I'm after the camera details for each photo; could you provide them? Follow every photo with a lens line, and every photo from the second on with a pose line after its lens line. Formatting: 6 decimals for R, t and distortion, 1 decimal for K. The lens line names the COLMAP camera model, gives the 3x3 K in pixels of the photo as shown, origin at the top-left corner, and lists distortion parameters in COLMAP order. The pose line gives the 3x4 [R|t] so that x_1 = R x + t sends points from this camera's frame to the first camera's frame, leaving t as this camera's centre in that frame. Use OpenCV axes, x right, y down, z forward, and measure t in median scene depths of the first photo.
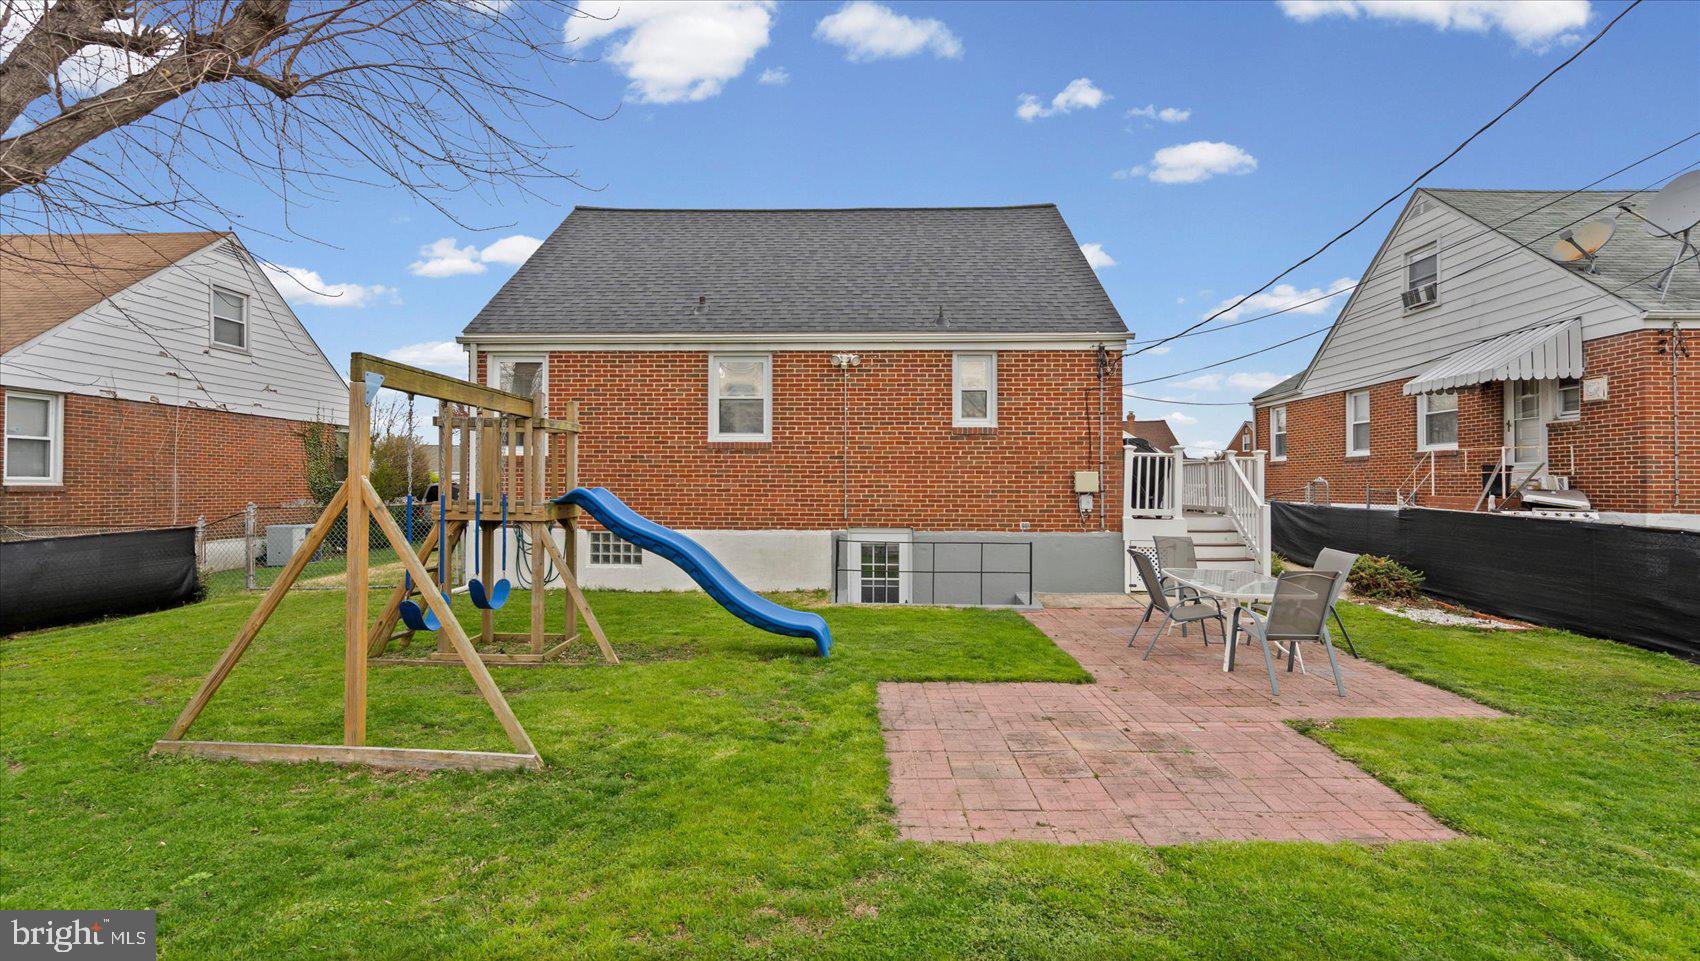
lens RADIAL K [[790.3, 0, 850.9], [0, 790.3, 474.3], [0, 0, 1]] dist [-0.001774, -0.000126]
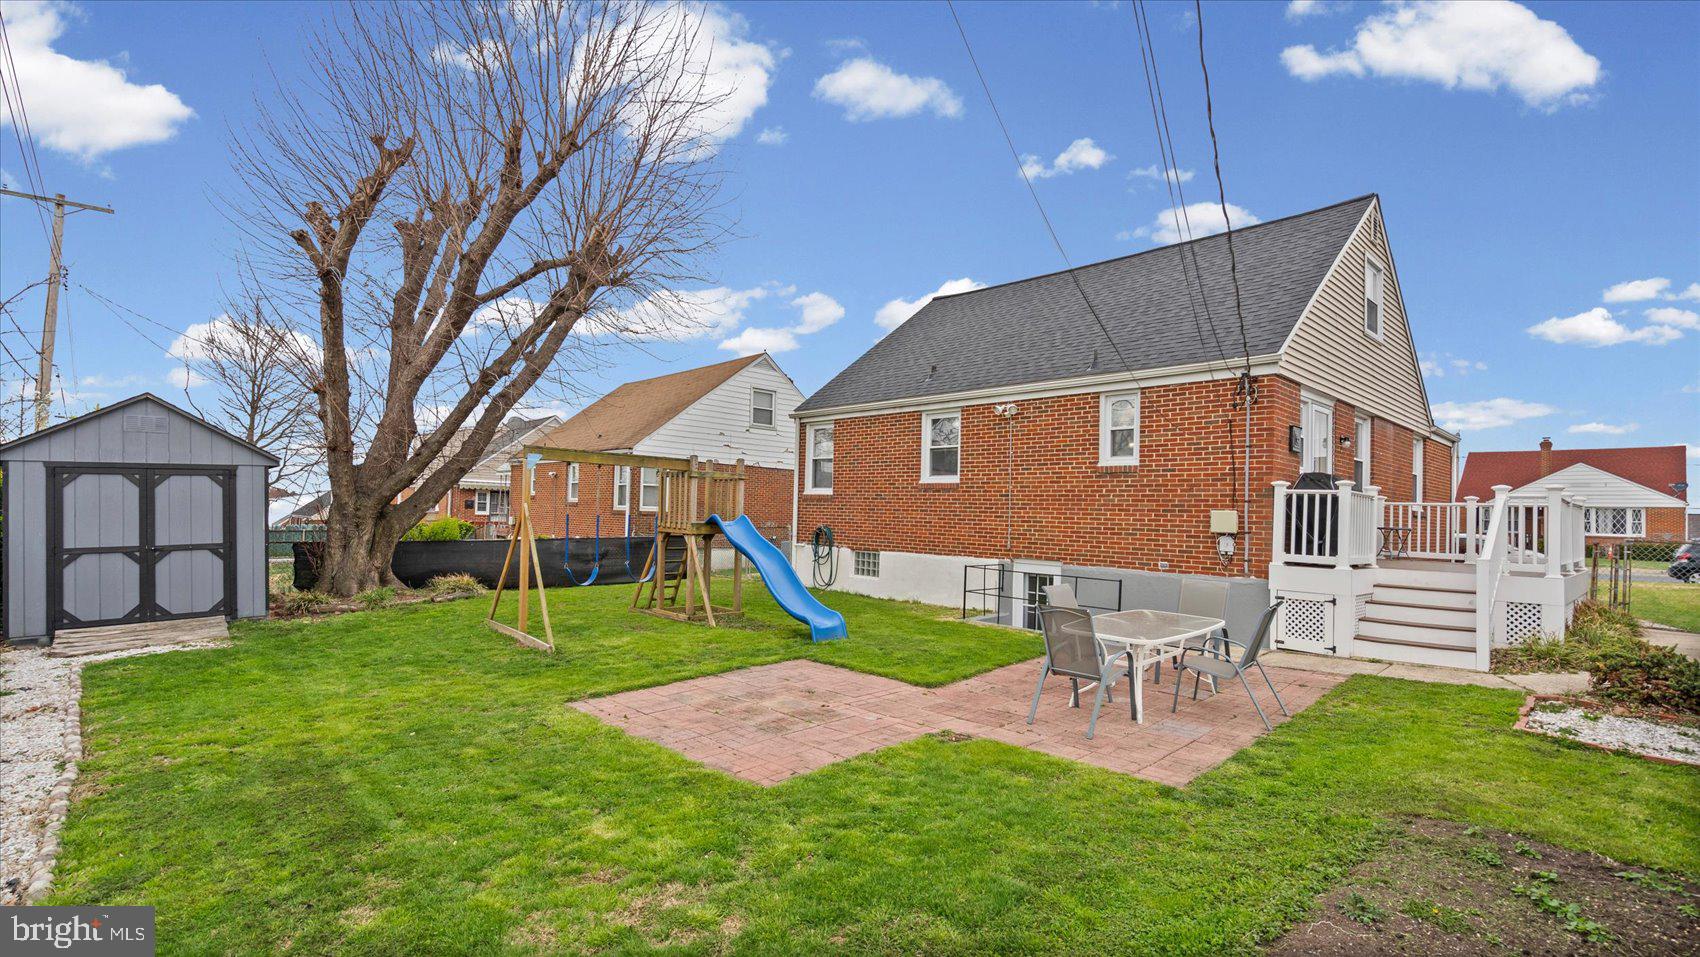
lens RADIAL K [[766.0, 0, 850.4], [0, 766.0, 487.7], [0, 0, 1]] dist [-0.013077, 0.002967]
pose [[0.710685, -0.008346, -0.703461, 0.605659], [-0.013463, 0.999585, -0.025461, -0.001480], [0.703381, 0.027566, 0.710278, 0.061298]]
